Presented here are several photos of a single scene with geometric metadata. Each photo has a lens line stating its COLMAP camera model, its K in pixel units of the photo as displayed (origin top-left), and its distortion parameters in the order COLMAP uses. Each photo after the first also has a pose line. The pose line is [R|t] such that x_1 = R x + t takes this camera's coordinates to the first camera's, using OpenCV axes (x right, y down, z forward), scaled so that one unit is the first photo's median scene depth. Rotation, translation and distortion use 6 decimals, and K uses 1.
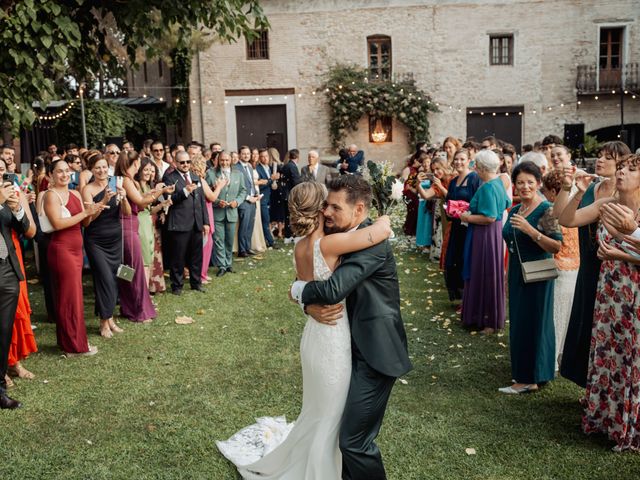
lens RADIAL K [[751.2, 0, 320.0], [0, 751.2, 240.0], [0, 0, 1]] dist [-0.015738, 0.024671]
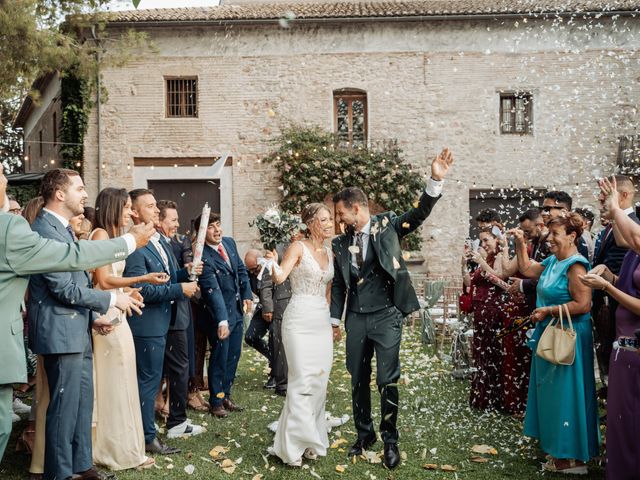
lens RADIAL K [[802.0, 0, 325.6], [0, 802.0, 239.5], [0, 0, 1]] dist [-0.005545, -0.025641]
pose [[0.996741, 0.021956, 0.077629, -0.002696], [-0.010595, 0.989544, -0.143842, -0.015740], [-0.079975, 0.142551, 0.986551, 0.254658]]
